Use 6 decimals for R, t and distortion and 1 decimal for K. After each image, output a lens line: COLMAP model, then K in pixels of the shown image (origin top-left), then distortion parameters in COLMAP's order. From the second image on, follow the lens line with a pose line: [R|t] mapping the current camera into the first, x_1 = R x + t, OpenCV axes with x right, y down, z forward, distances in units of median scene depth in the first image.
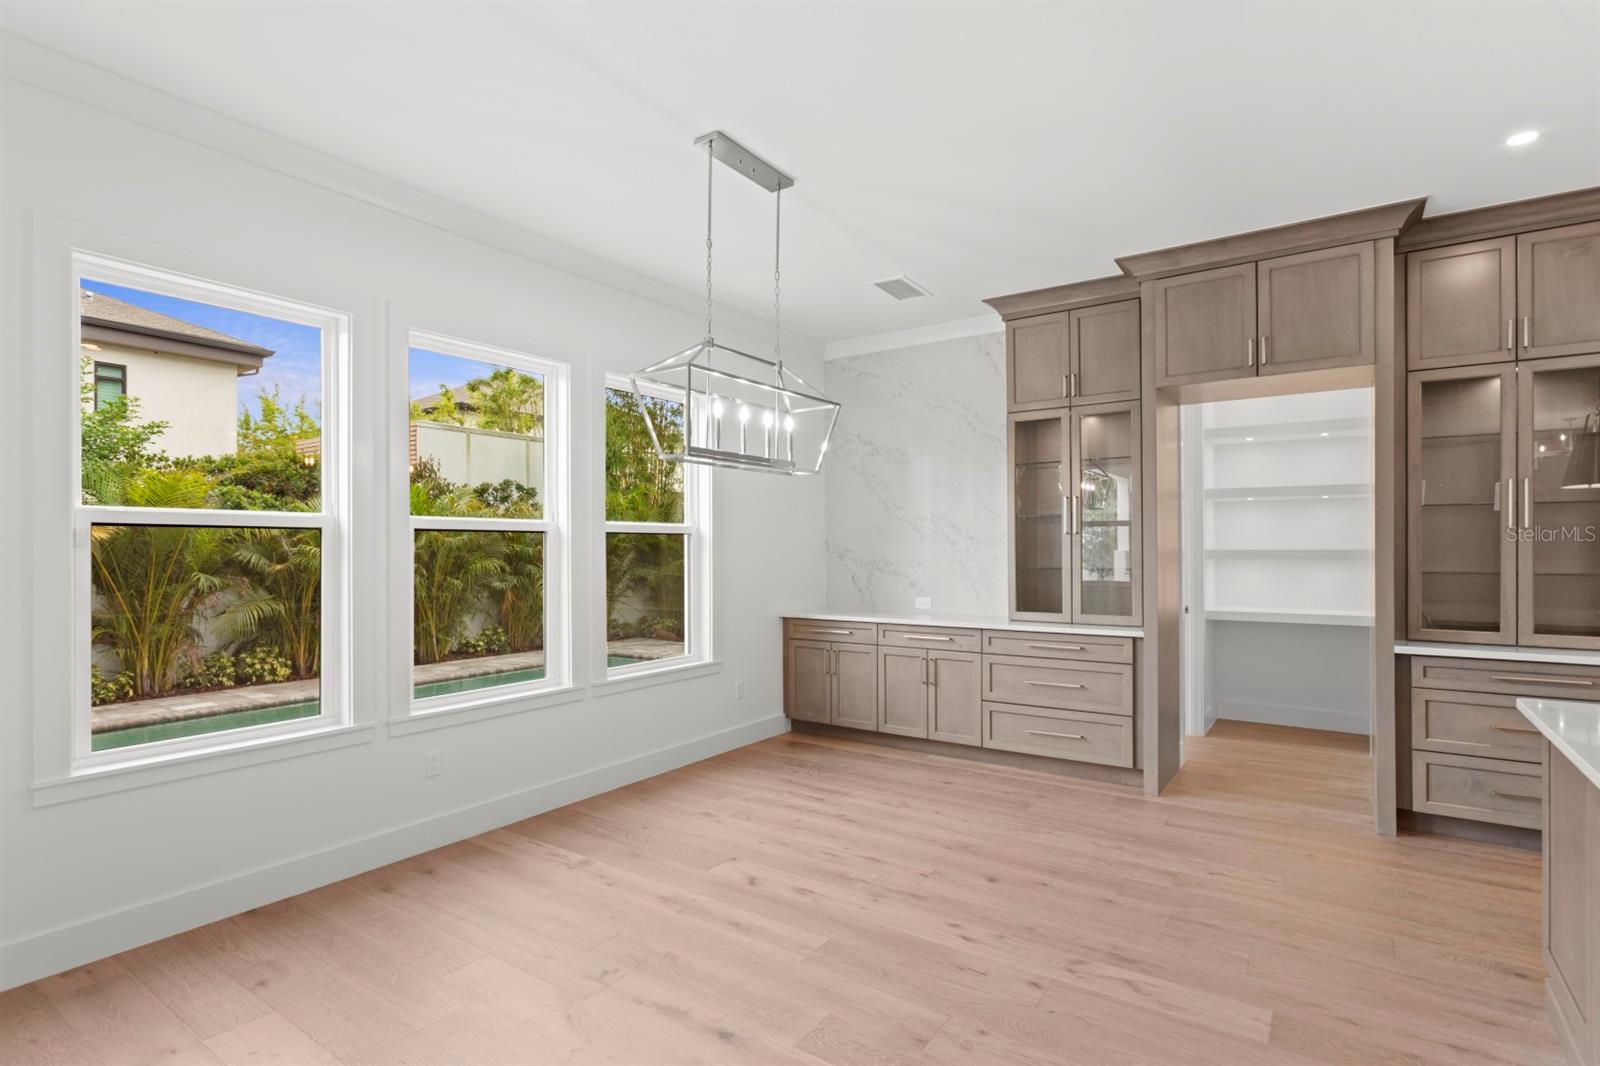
lens RADIAL K [[806.6, 0, 800.0], [0, 806.6, 533.0], [0, 0, 1]] dist [-0.005693, 0.000084]
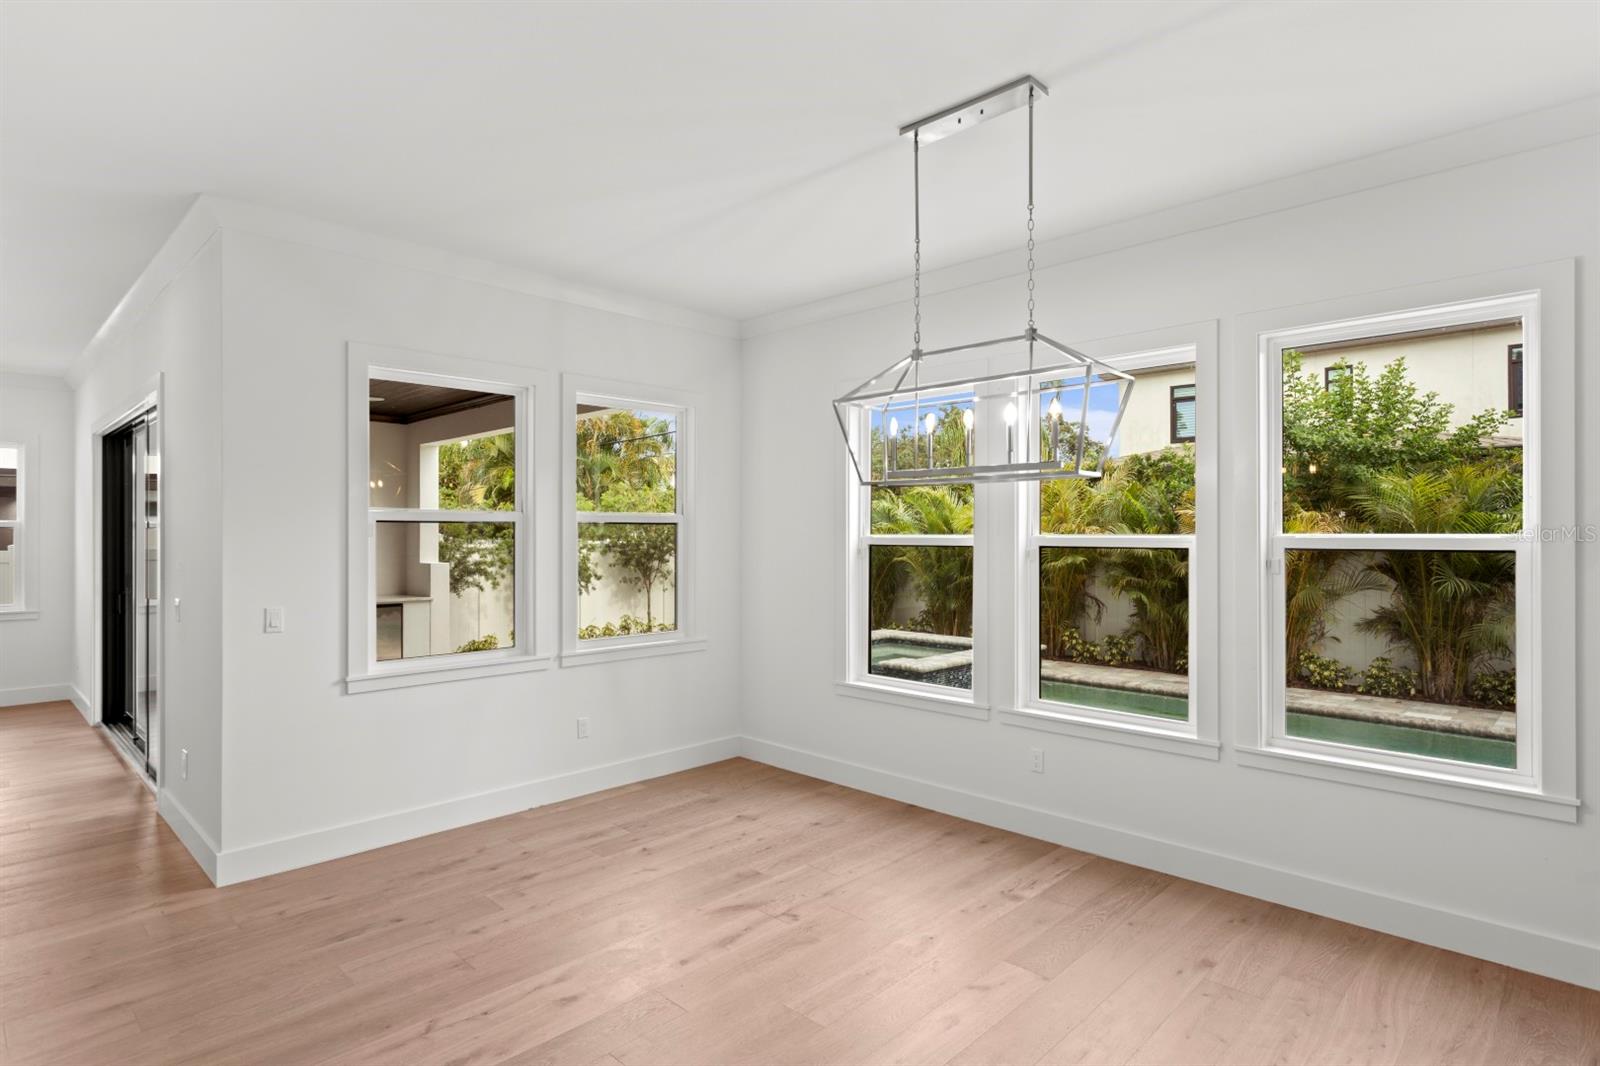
lens RADIAL K [[866.3, 0, 800.0], [0, 866.3, 533.0], [0, 0, 1]] dist [-0.001692, -0.000059]
pose [[-0.170830, 0.005149, -0.985287, 0.536369], [0.014779, 0.999887, 0.002663, -0.020294], [0.985190, -0.014106, -0.170887, 0.633600]]
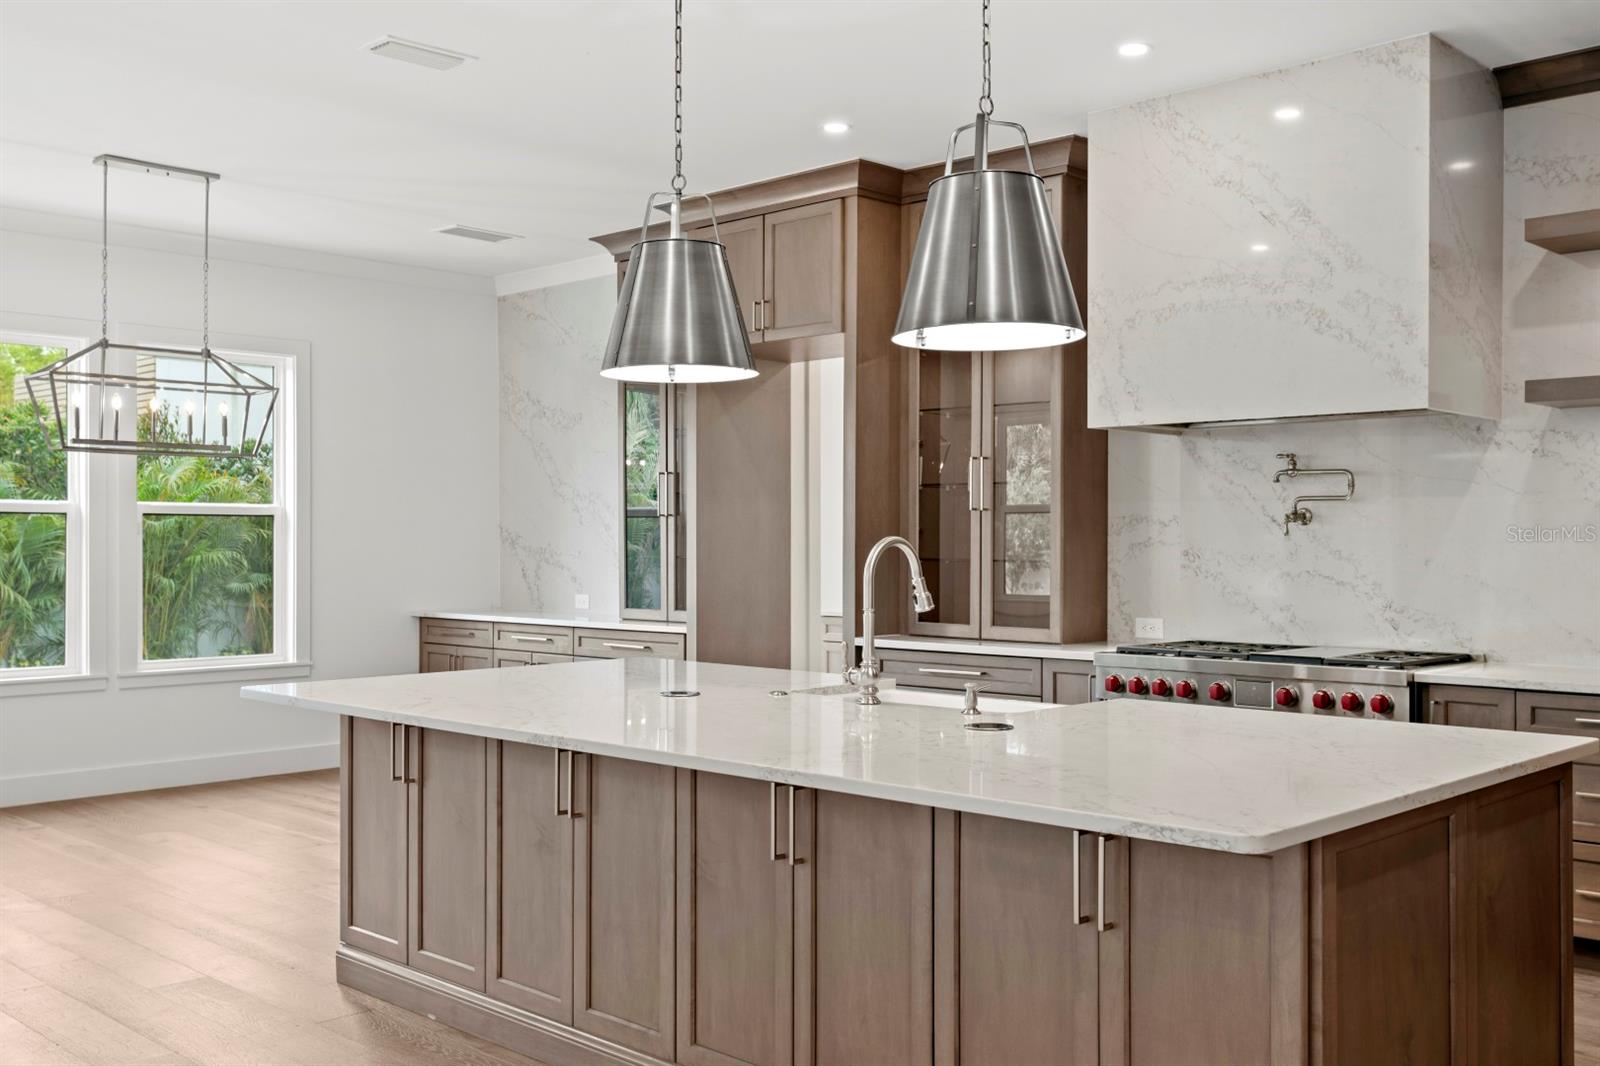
lens RADIAL K [[1555.6, 0, 773.4], [0, 1555.6, 526.3], [0, 0, 1]] dist [0.020005, 0.017782]
pose [[0.984944, 0.002149, -0.172861, 0.698492], [-0.000572, 0.999958, 0.009173, -0.003113], [0.172873, -0.008936, 0.984904, -0.572765]]
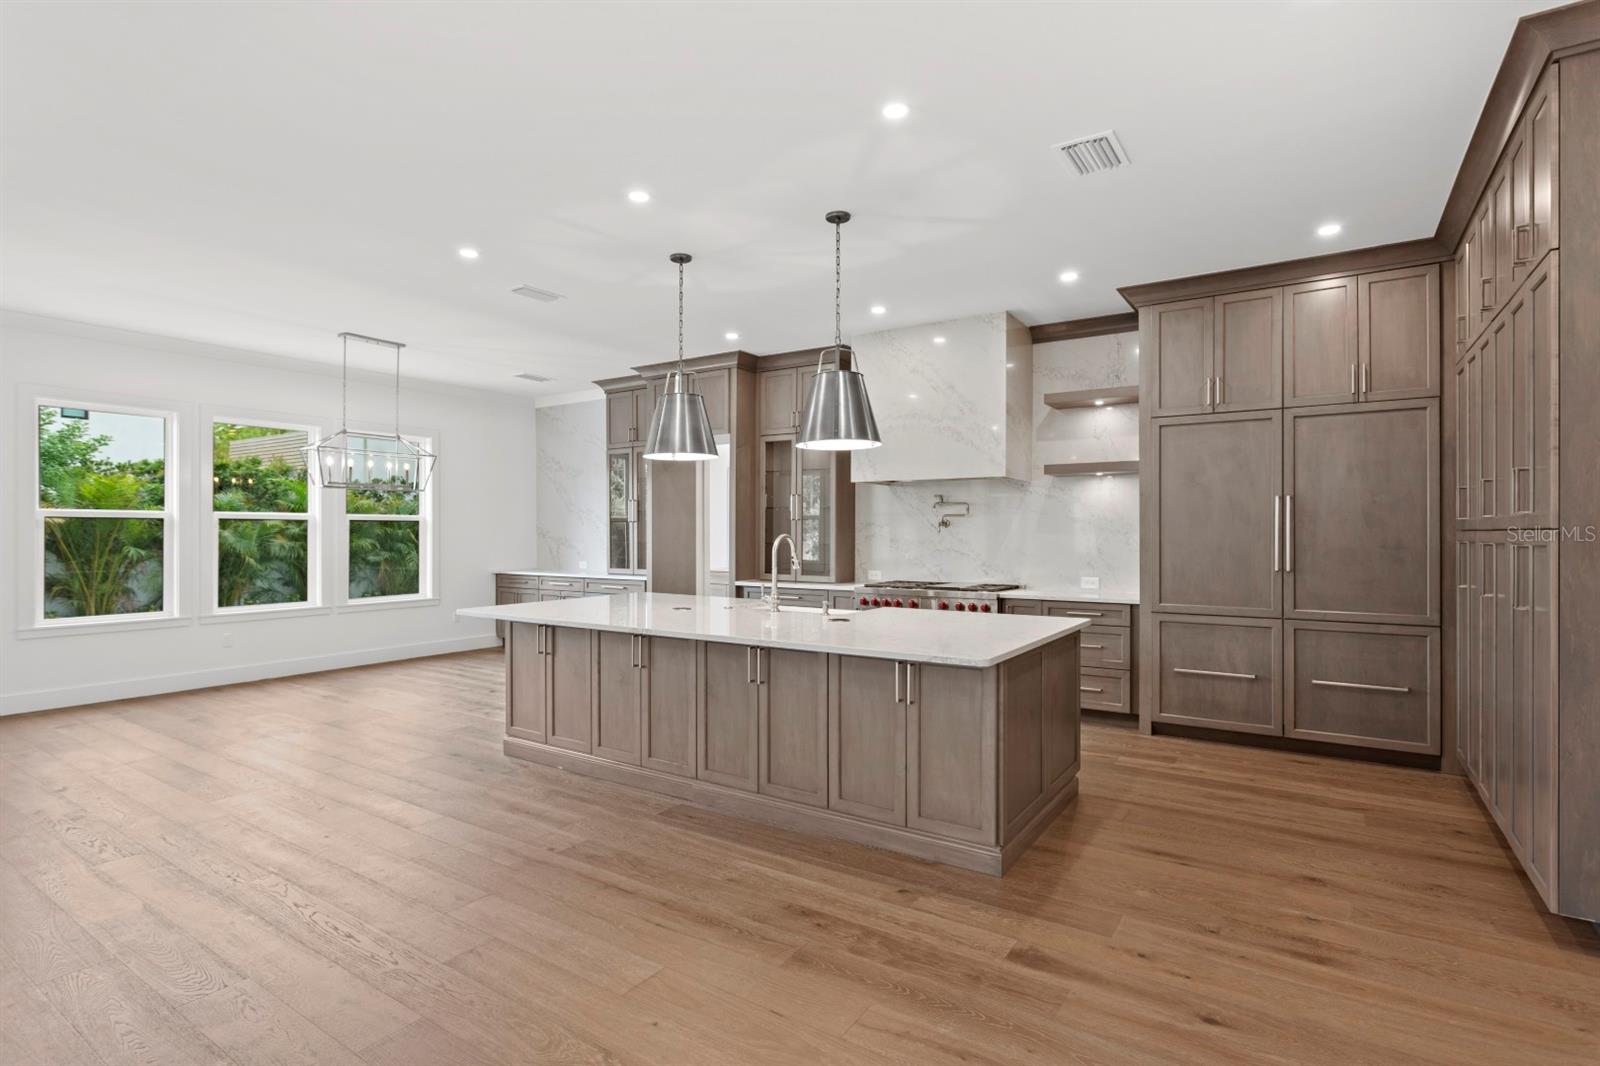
lens RADIAL K [[800.1, 0, 788.6], [0, 800.1, 524.6], [0, 0, 1]] dist [0.001459, 0.000622]
pose [[0.999924, 0.003090, 0.011897, 0.615179], [-0.003195, 0.999956, 0.008837, -0.008951], [-0.011870, -0.008874, 0.999890, -0.663697]]
